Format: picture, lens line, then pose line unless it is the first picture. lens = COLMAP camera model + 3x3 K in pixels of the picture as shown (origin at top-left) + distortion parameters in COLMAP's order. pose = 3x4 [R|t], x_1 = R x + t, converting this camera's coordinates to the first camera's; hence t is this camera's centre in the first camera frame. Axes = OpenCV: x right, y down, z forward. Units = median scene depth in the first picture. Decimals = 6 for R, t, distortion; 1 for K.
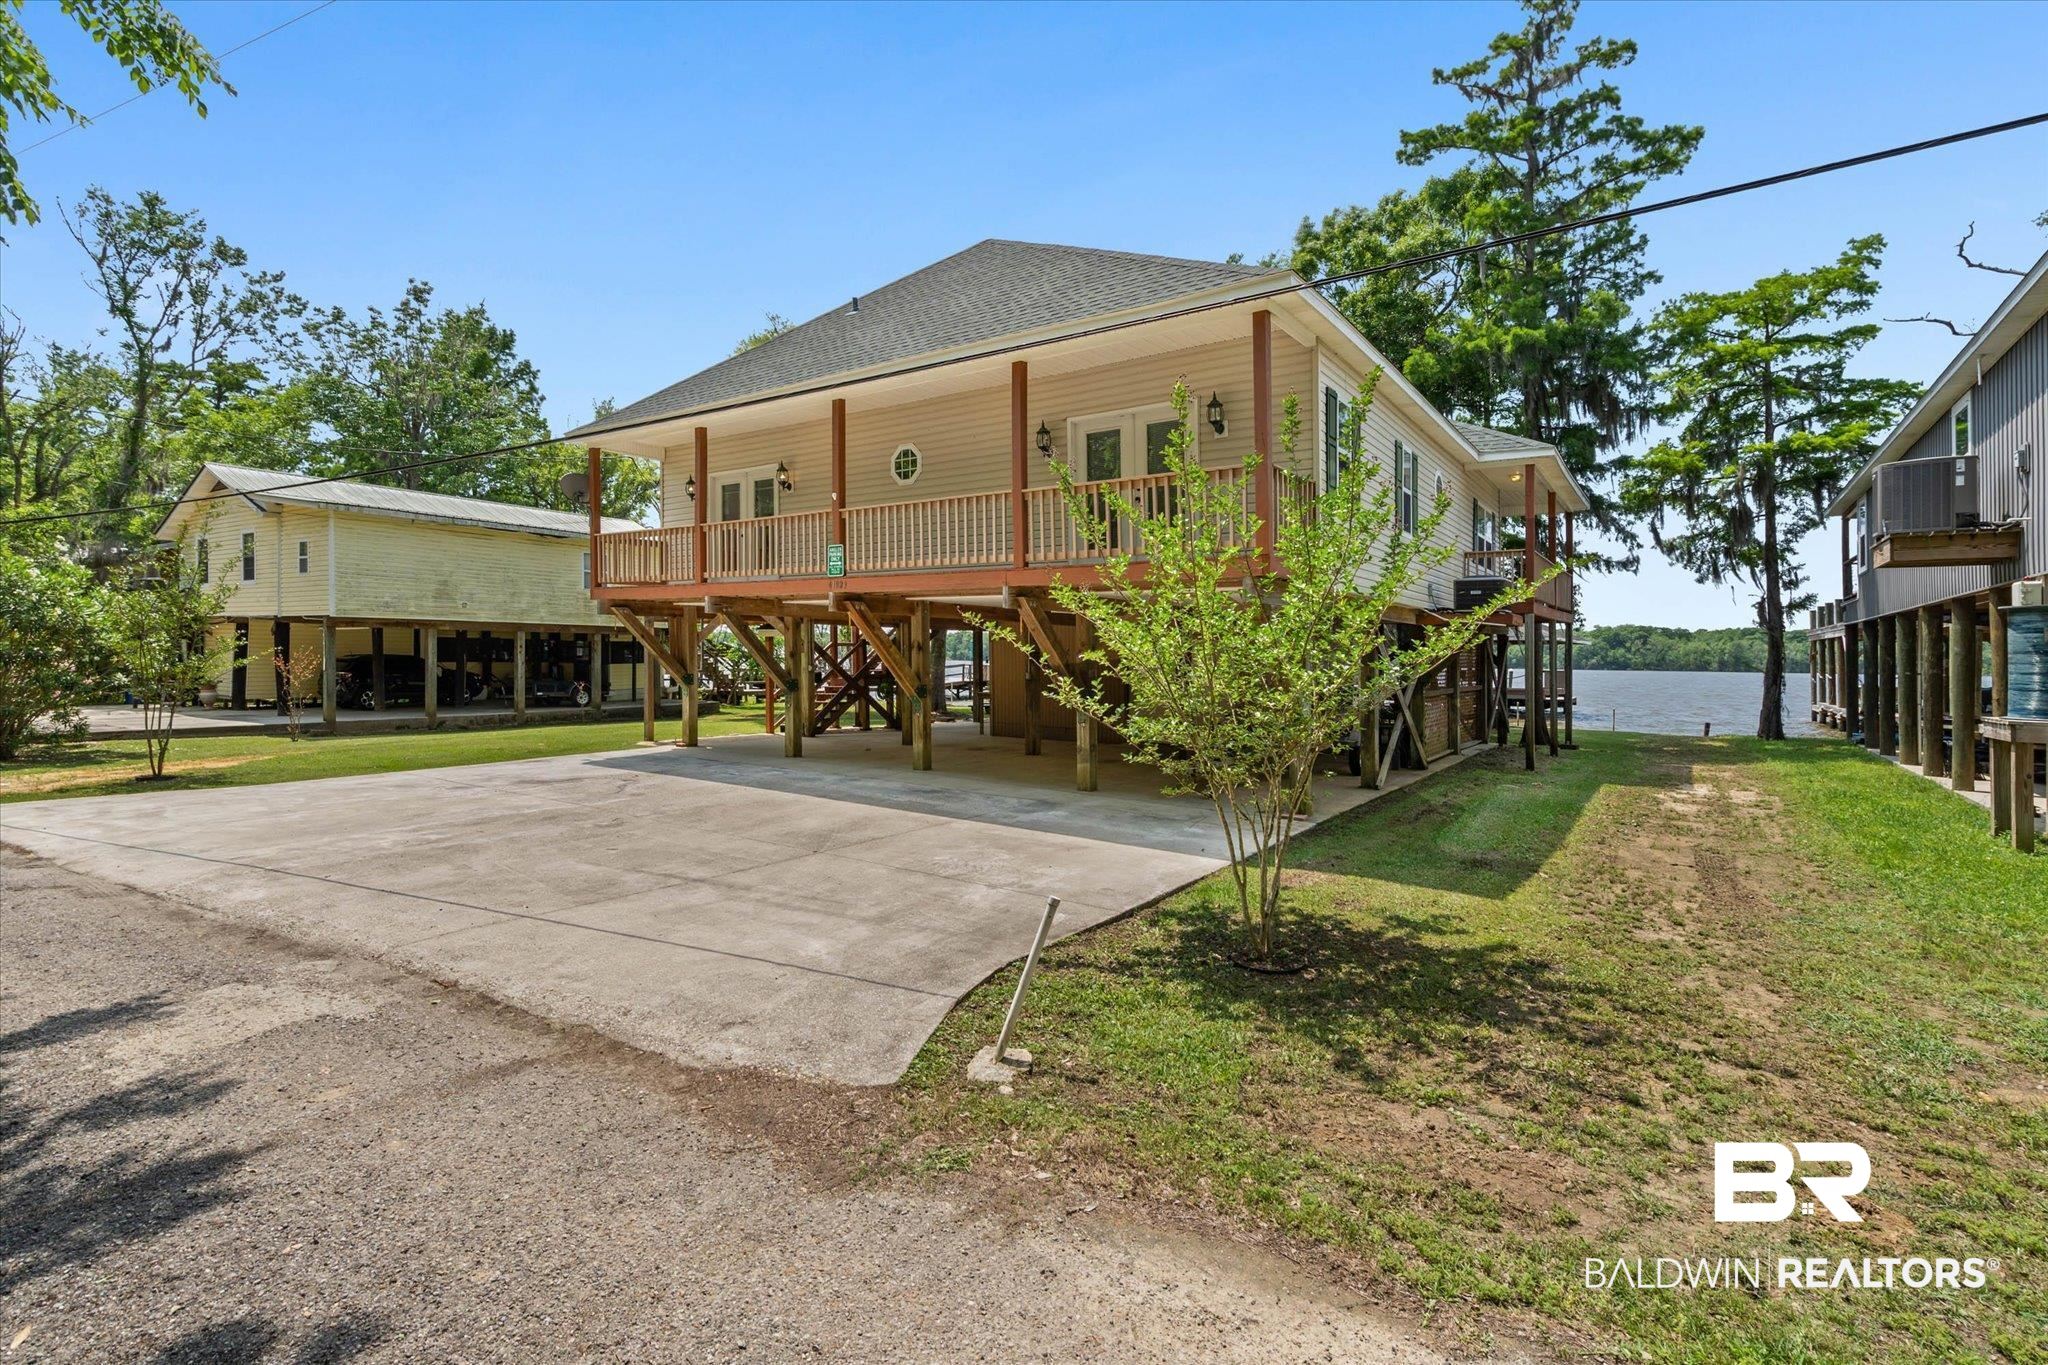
lens RADIAL K [[928.4, 0, 1027.7], [0, 928.4, 673.5], [0, 0, 1]] dist [-0.002141, -0.000057]
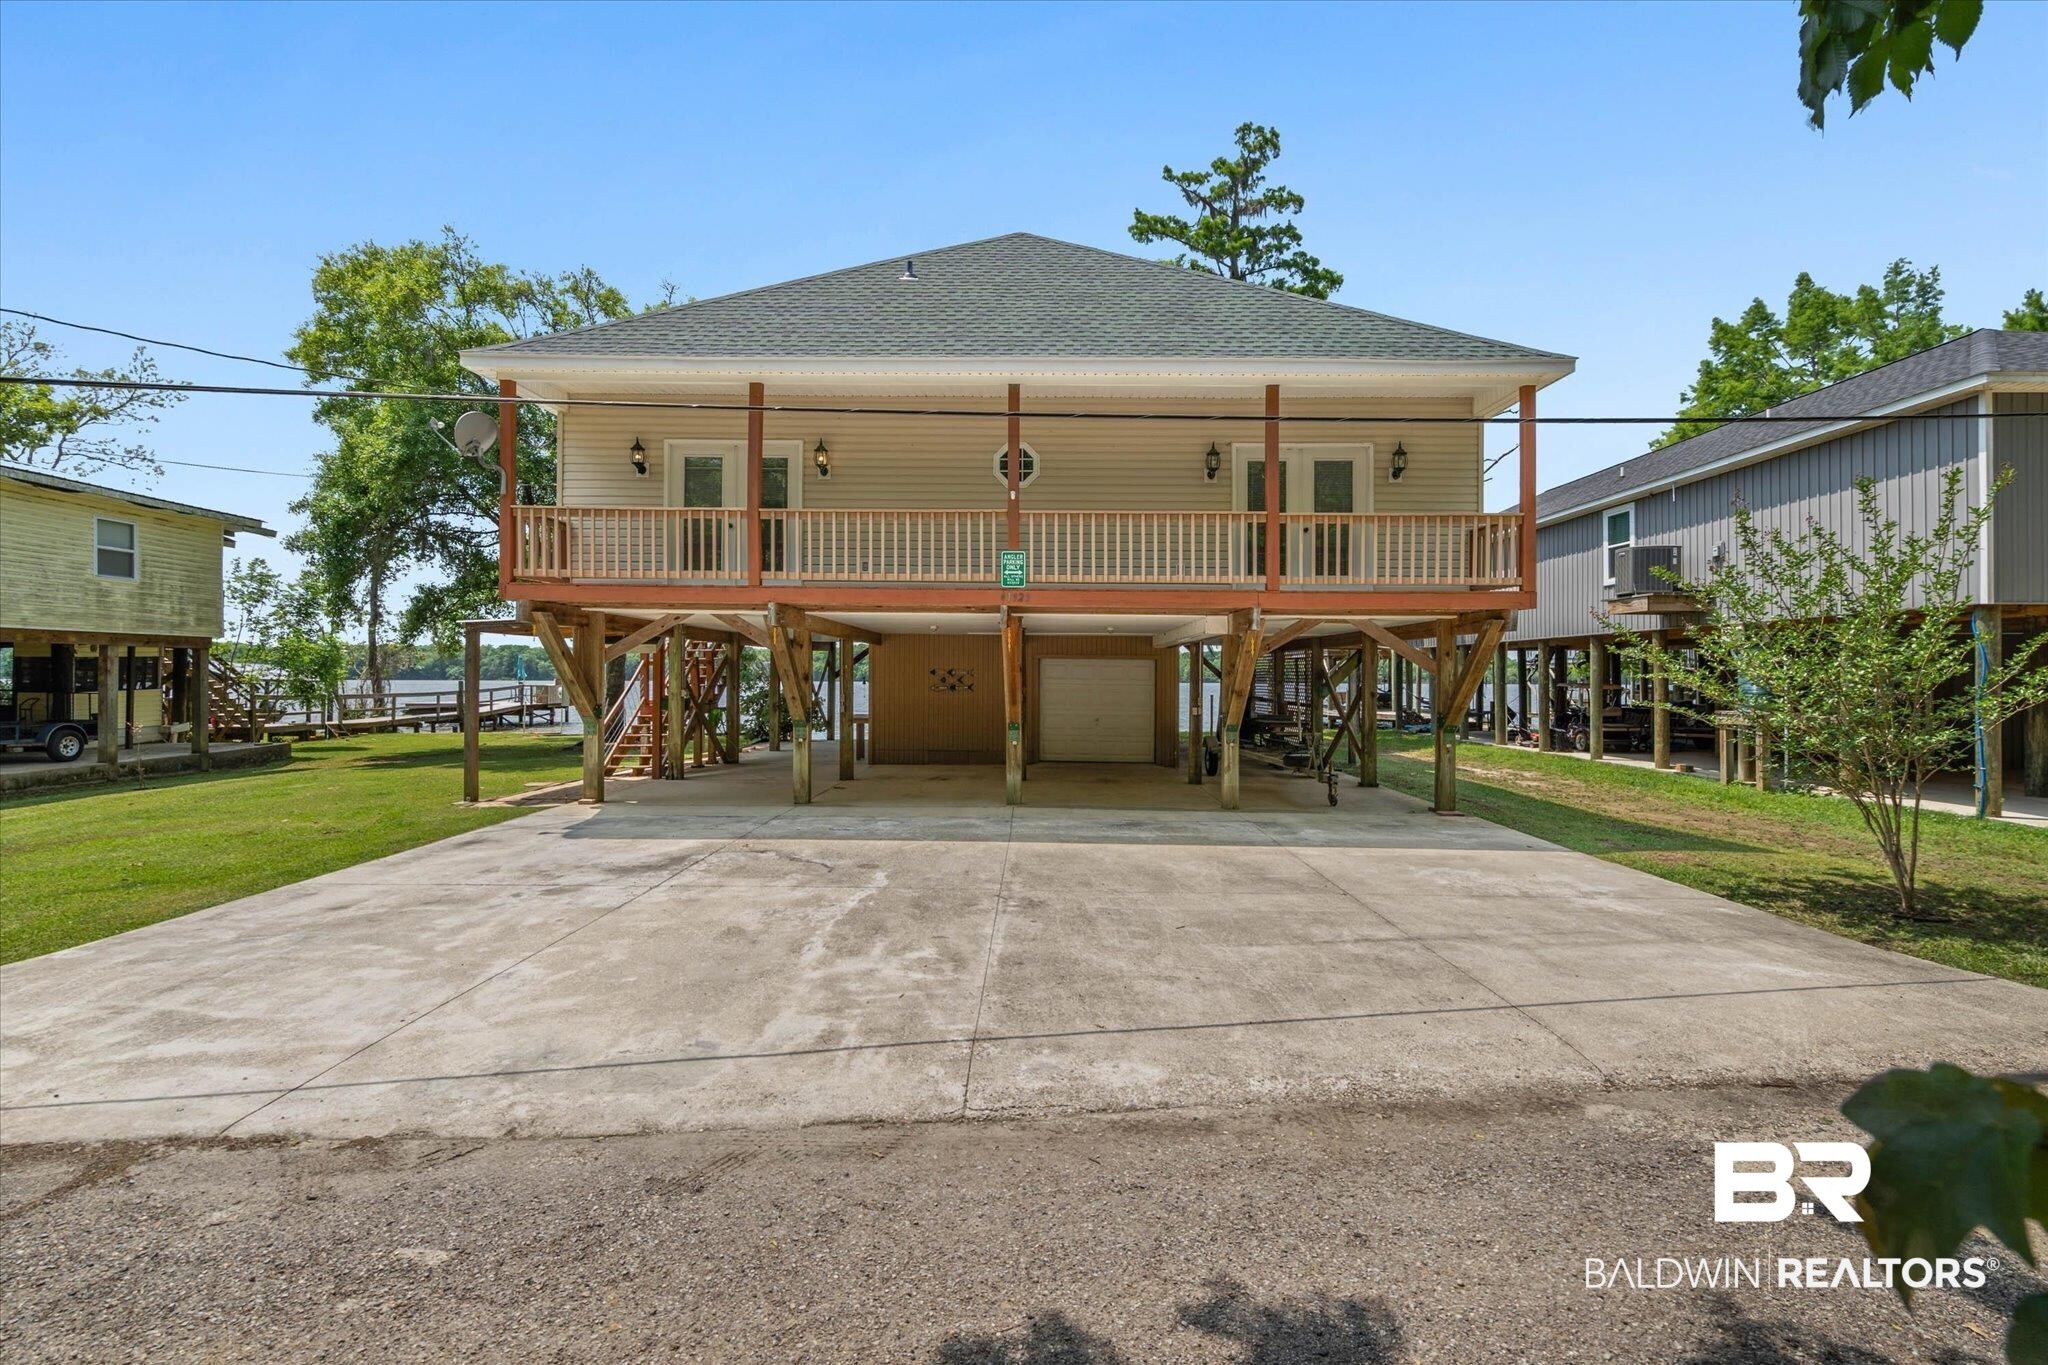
lens RADIAL K [[927.0, 0, 1024.0], [0, 927.0, 682.5], [0, 0, 1]] dist [-0.000510, 0.000351]
pose [[0.822272, -0.011741, 0.568974, -0.400077], [0.017098, 0.999846, -0.004077, -0.008416], [-0.568838, 0.013081, 0.822346, 0.168047]]
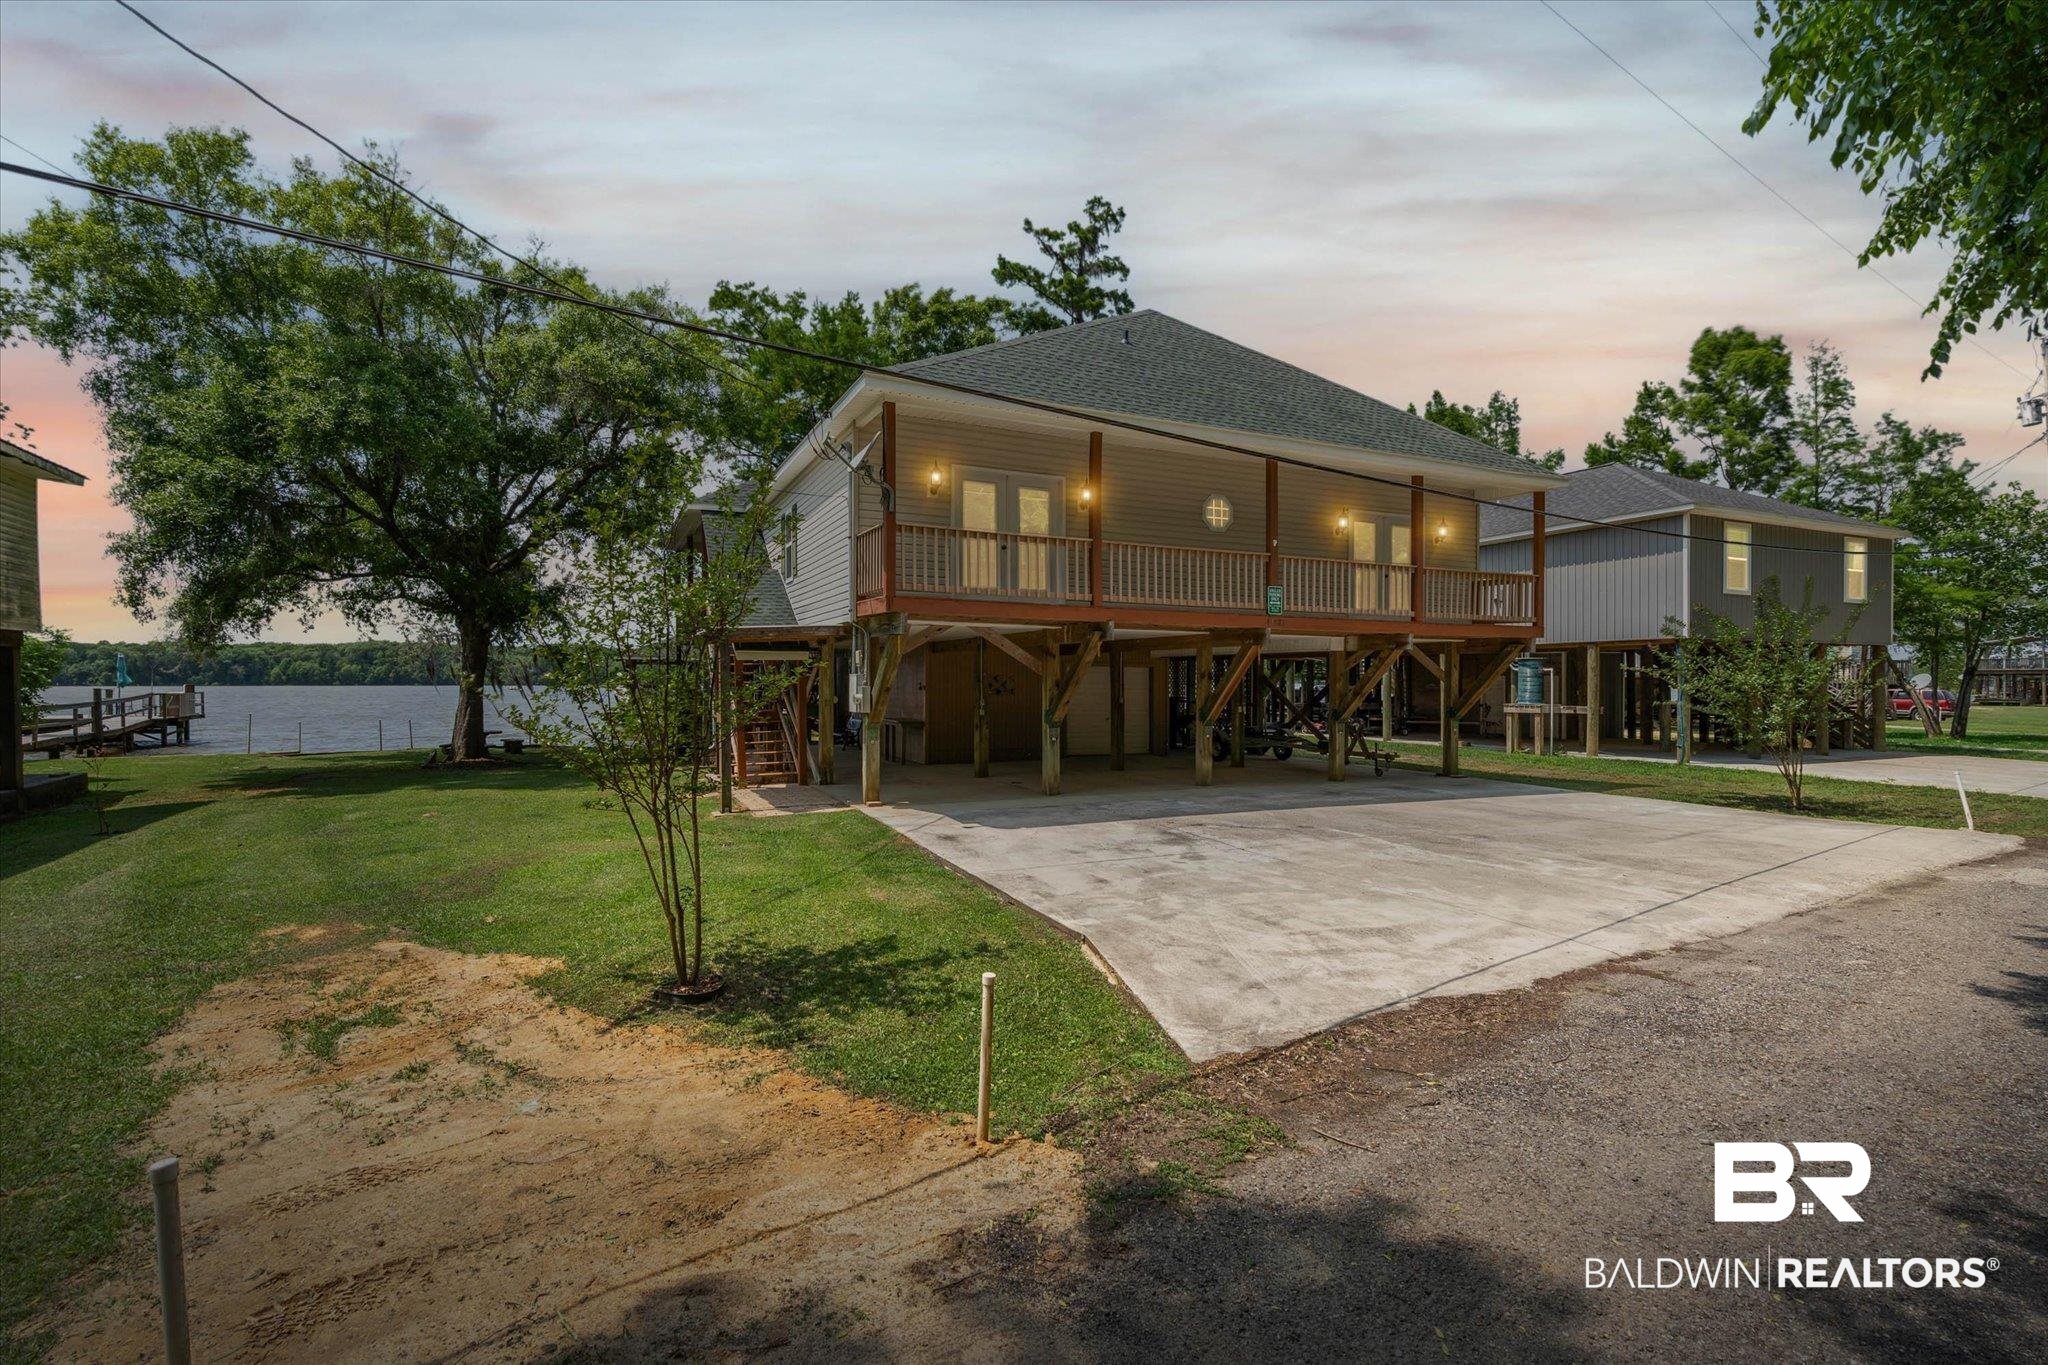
lens RADIAL K [[944.7, 0, 1014.0], [0, 944.7, 690.6], [0, 0, 1]] dist [0.000780, -0.000049]
pose [[0.497660, -0.021043, 0.867117, -0.768713], [0.021692, 0.999695, 0.011811, -0.019984], [-0.867101, 0.012931, 0.497964, 0.403156]]
